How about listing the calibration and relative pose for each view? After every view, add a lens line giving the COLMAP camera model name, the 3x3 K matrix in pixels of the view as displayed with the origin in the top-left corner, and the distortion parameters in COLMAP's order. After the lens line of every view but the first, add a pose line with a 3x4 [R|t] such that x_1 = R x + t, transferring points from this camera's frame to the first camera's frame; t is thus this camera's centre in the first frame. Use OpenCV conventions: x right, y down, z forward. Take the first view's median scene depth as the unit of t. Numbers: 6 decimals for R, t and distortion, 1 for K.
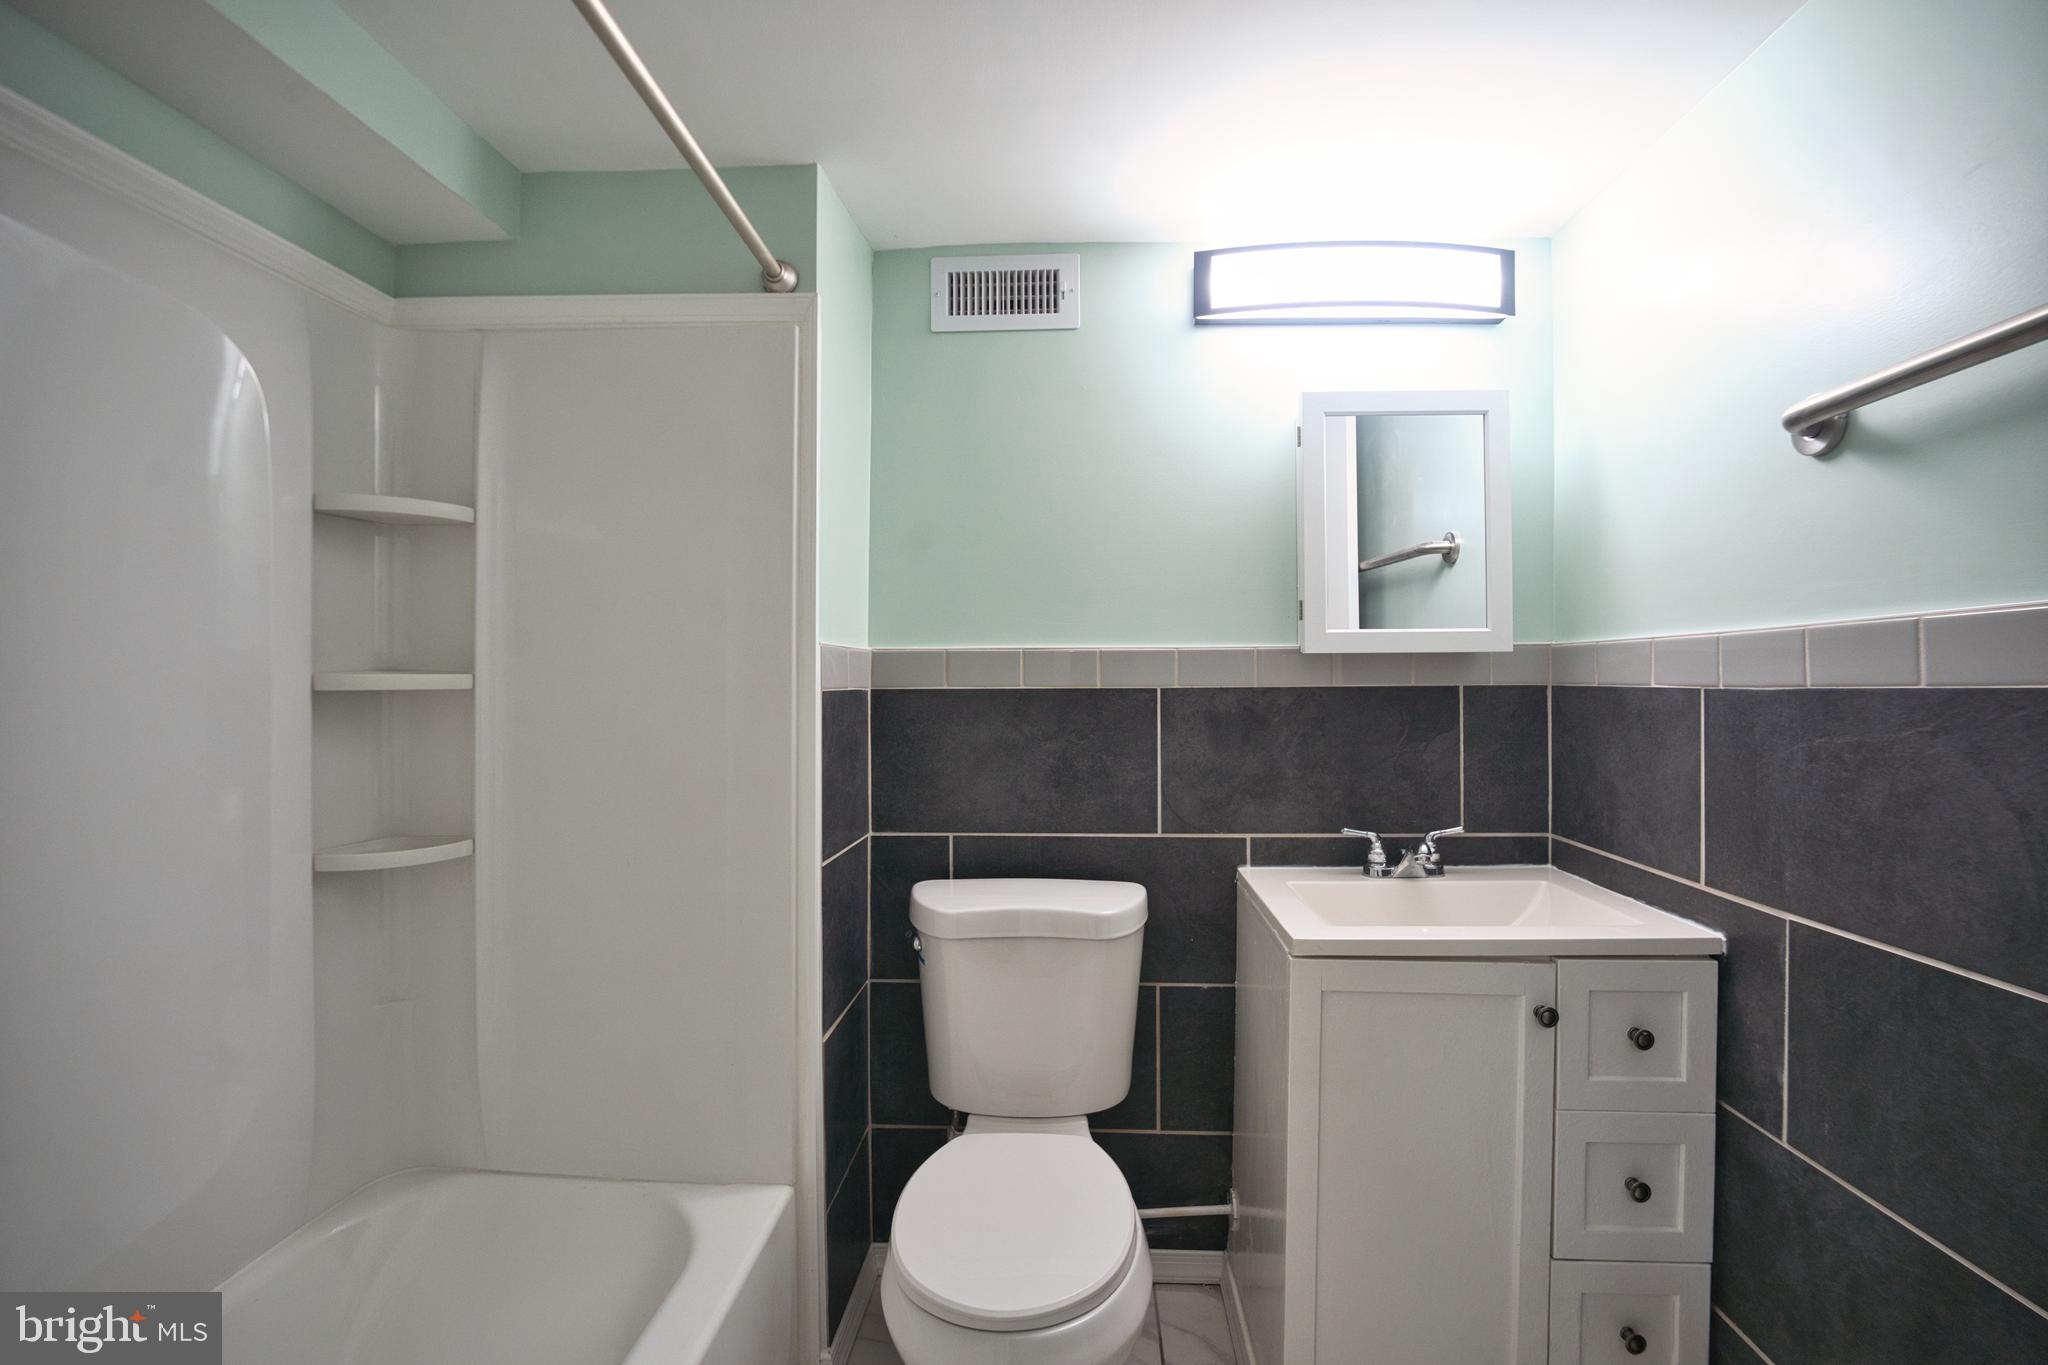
lens RADIAL K [[850.5, 0, 1045.6], [0, 850.5, 691.3], [0, 0, 1]] dist [-0.019390, 0.000333]
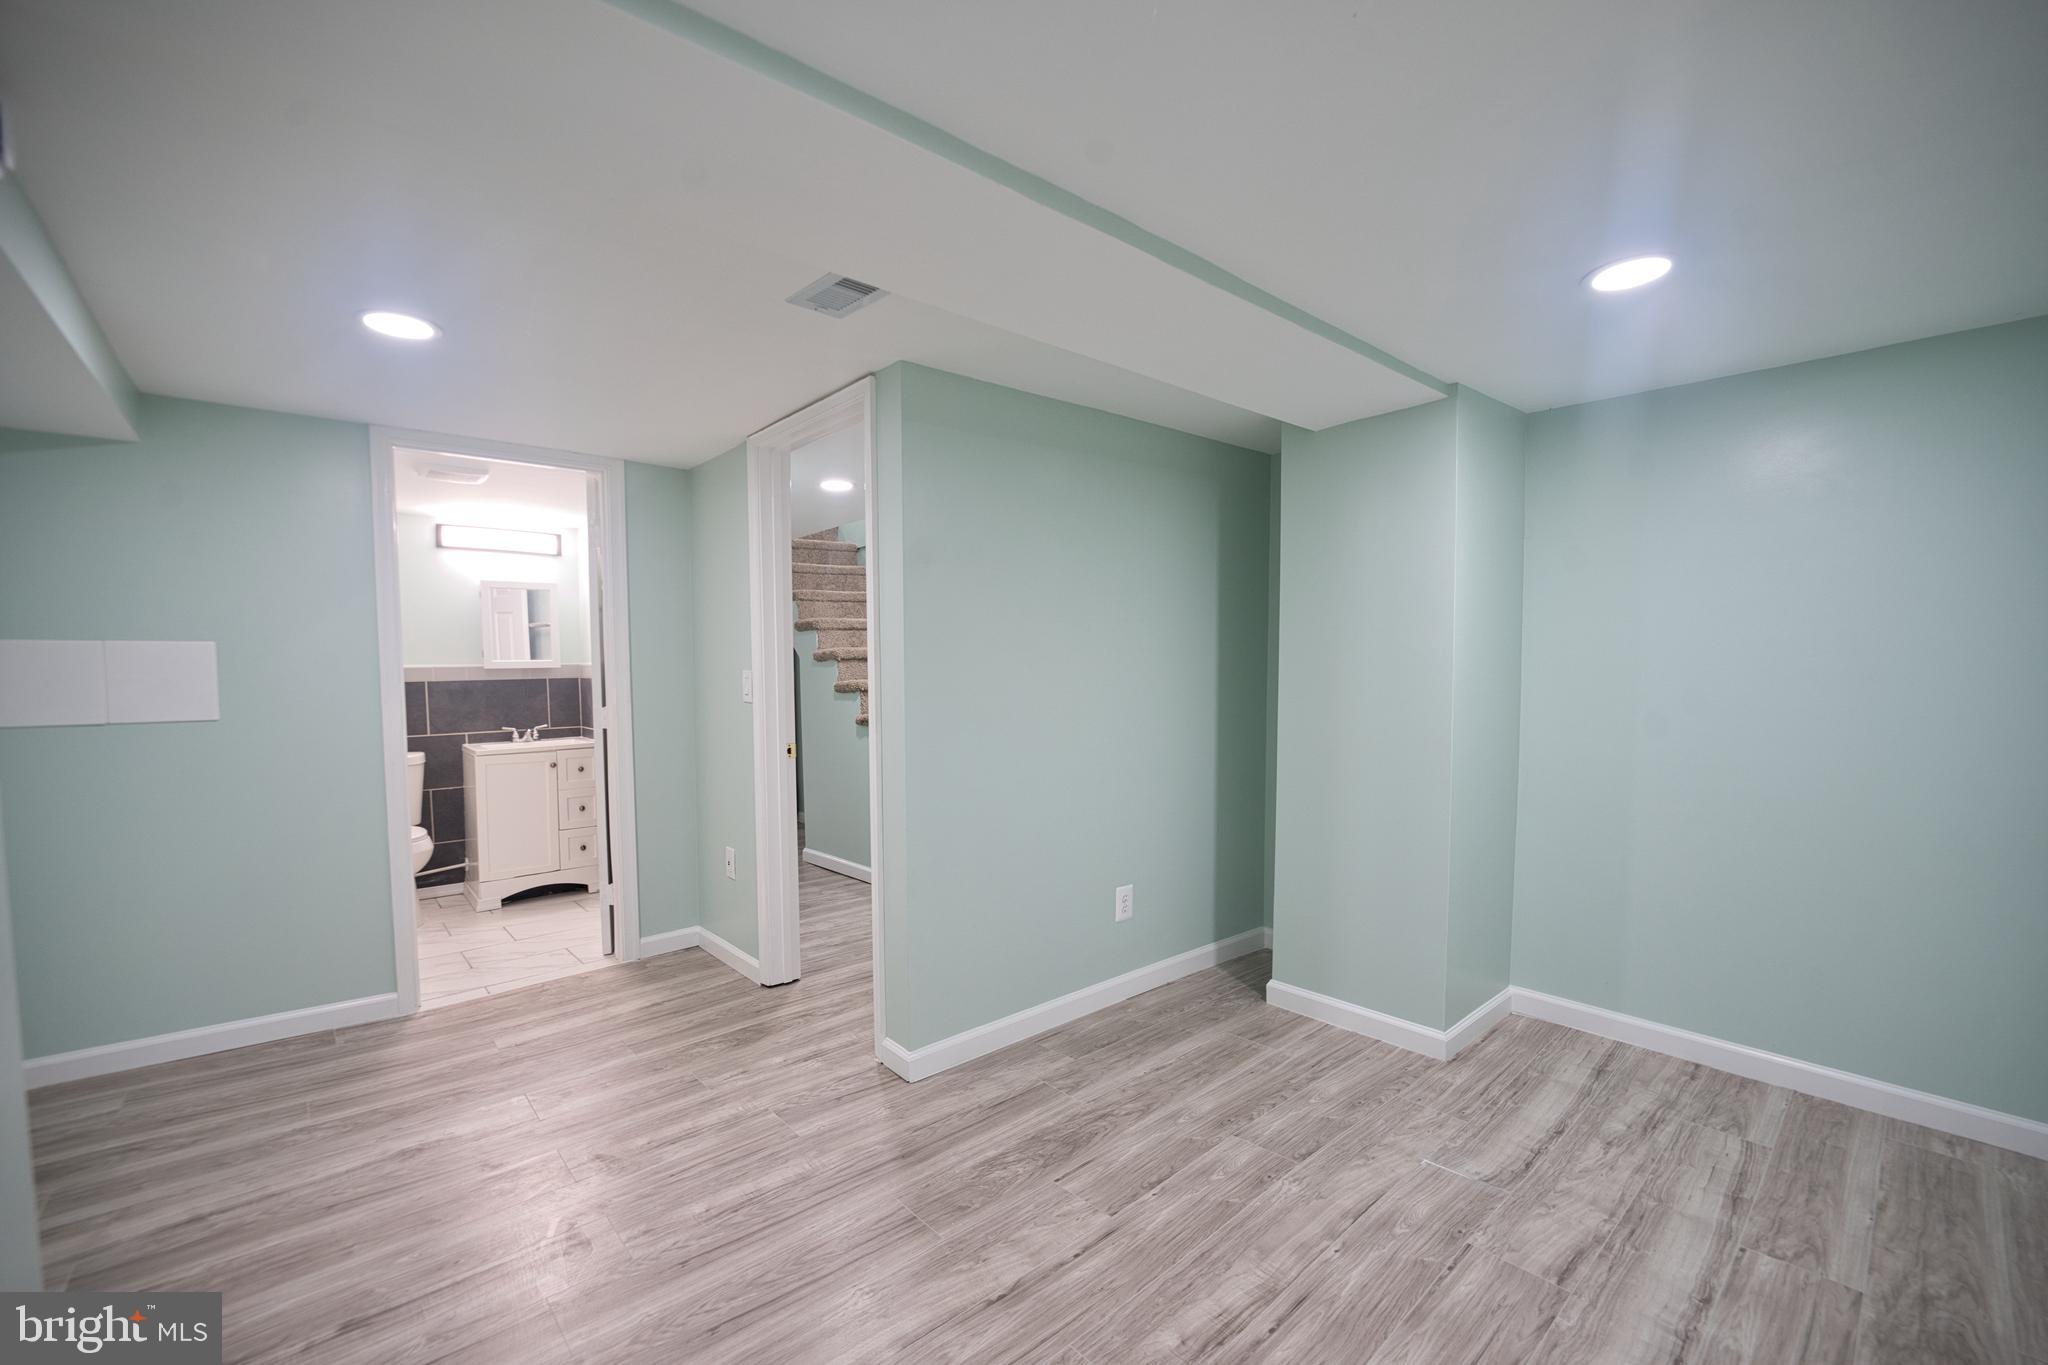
lens RADIAL K [[857.5, 0, 1053.6], [0, 857.5, 688.9], [0, 0, 1]] dist [-0.020331, 0.000097]
pose [[0.718233, -0.035718, 0.694885, -0.321690], [0.029021, 0.999350, 0.021371, 0.018772], [-0.695197, 0.004817, 0.718803, -2.427906]]
